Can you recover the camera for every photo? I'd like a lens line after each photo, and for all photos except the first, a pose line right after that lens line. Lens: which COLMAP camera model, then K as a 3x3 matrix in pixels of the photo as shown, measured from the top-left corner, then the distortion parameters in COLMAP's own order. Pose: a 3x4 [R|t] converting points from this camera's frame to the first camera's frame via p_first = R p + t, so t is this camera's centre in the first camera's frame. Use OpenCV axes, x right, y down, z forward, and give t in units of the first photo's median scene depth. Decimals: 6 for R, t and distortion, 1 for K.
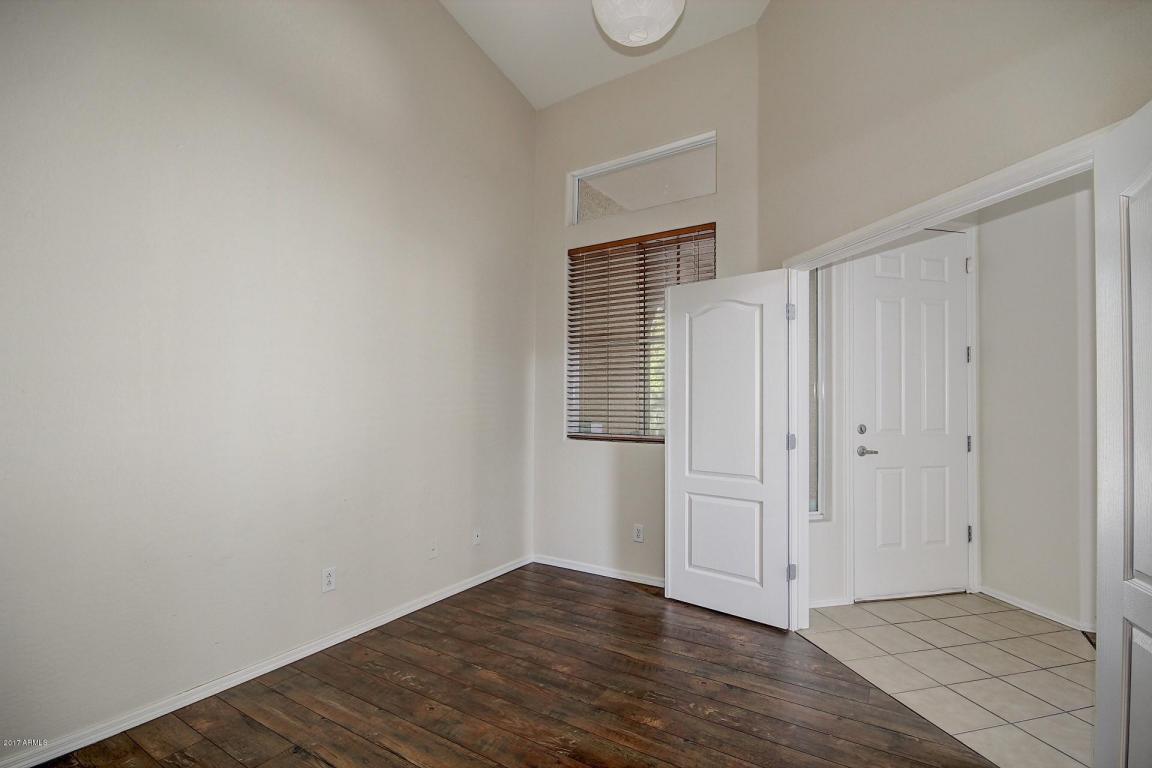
lens RADIAL K [[543.2, 0, 579.3], [0, 543.2, 394.8], [0, 0, 1]] dist [0.028256, -0.022037]
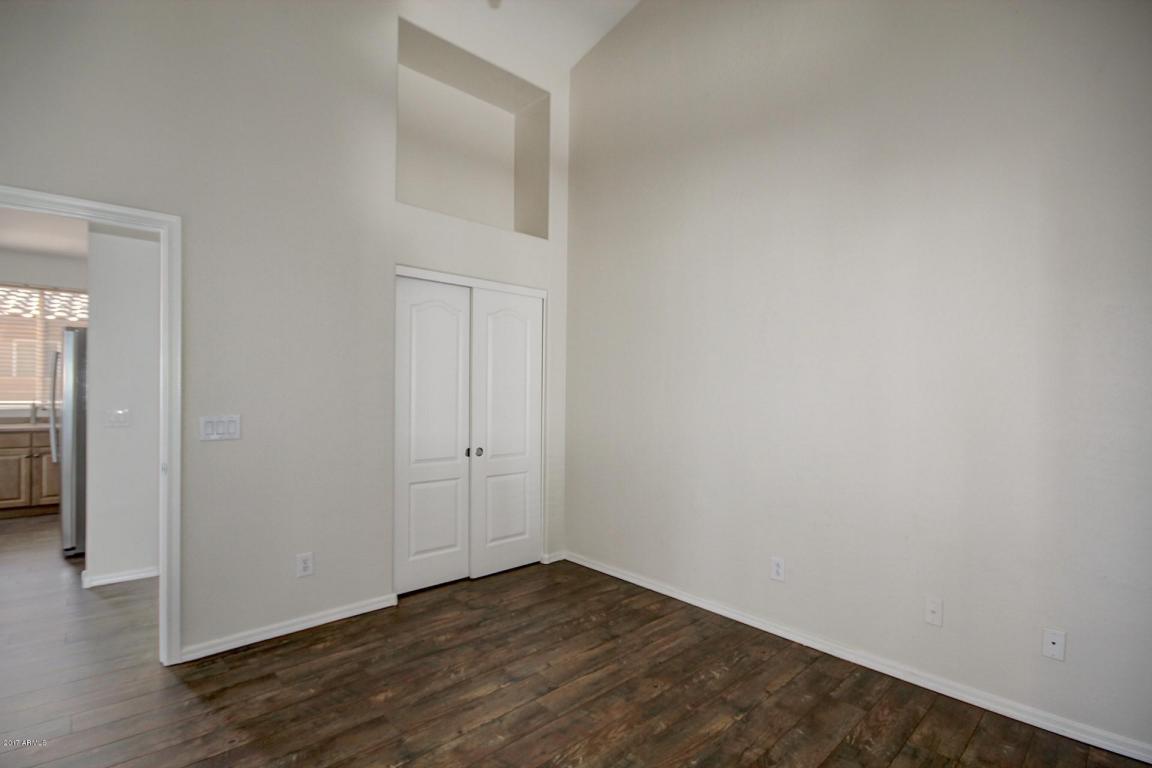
lens RADIAL K [[543.2, 0, 579.3], [0, 543.2, 394.8], [0, 0, 1]] dist [0.028256, -0.022037]
pose [[-0.286379, -0.003705, -0.958109, 0.700705], [0.008579, 0.999943, -0.006431, 0.016130], [0.958078, -0.010061, -0.286331, 1.045549]]
